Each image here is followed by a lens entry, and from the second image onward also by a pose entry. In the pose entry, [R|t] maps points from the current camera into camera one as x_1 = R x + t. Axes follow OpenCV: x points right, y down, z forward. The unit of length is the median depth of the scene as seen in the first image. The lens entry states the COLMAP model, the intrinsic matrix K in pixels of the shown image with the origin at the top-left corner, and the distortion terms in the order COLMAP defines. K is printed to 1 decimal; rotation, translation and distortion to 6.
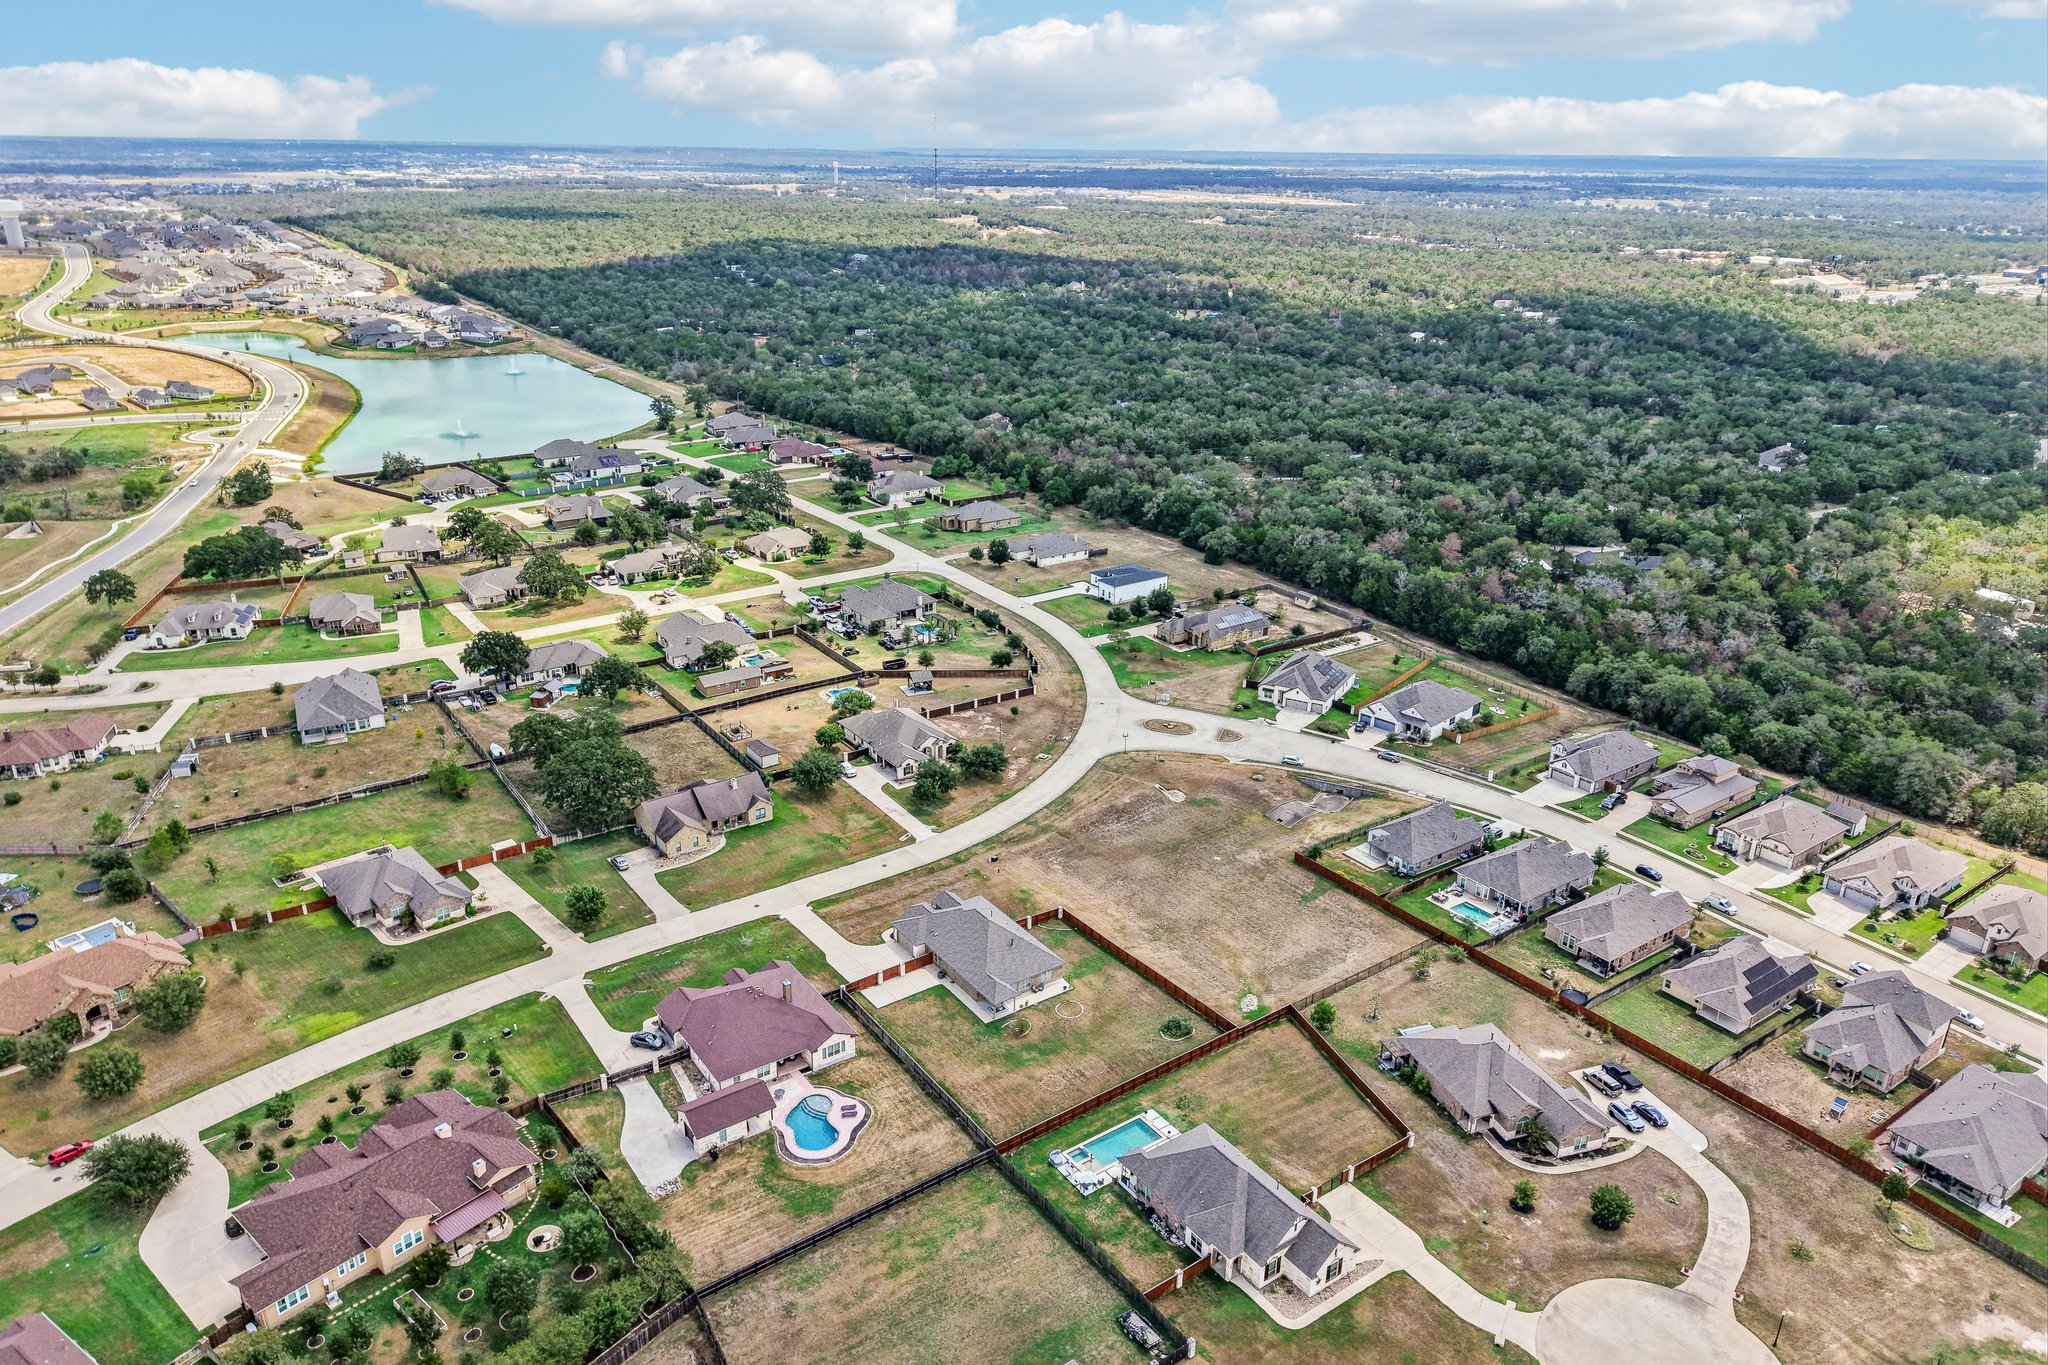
lens RADIAL K [[1359.6, 0, 1024.4], [0, 1359.6, 696.4], [0, 0, 1]] dist [0.084725, -0.117174]
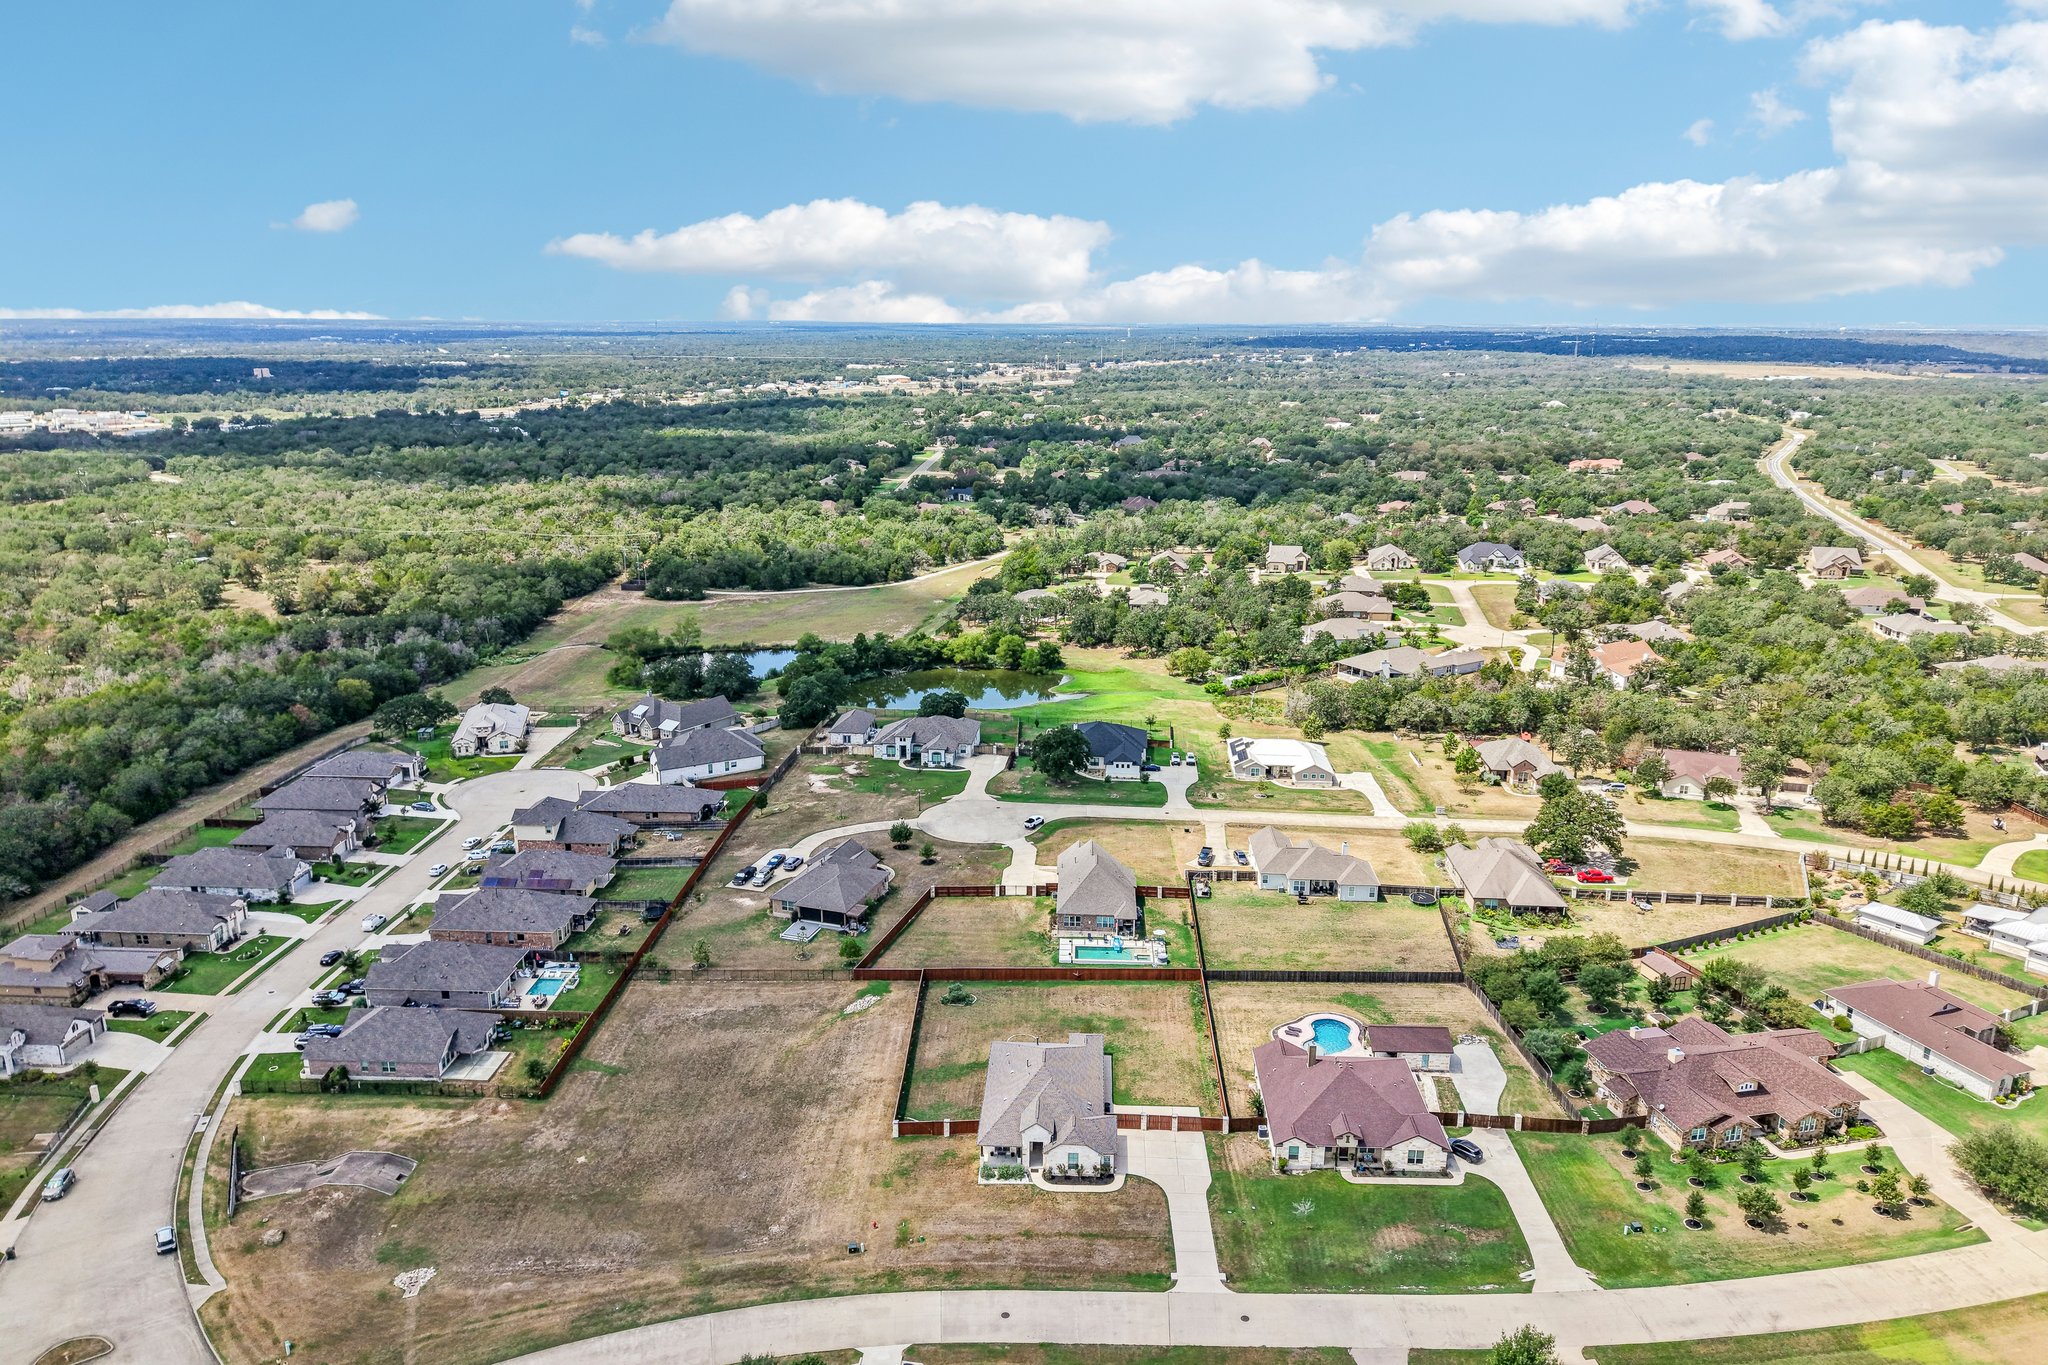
lens RADIAL K [[1359.6, 0, 1024.4], [0, 1359.6, 696.4], [0, 0, 1]] dist [0.084725, -0.117174]
pose [[-0.789583, -0.177460, 0.587424, -0.327991], [0.218722, 0.813011, 0.539605, -0.325230], [-0.573340, 0.554545, -0.603126, 0.969566]]
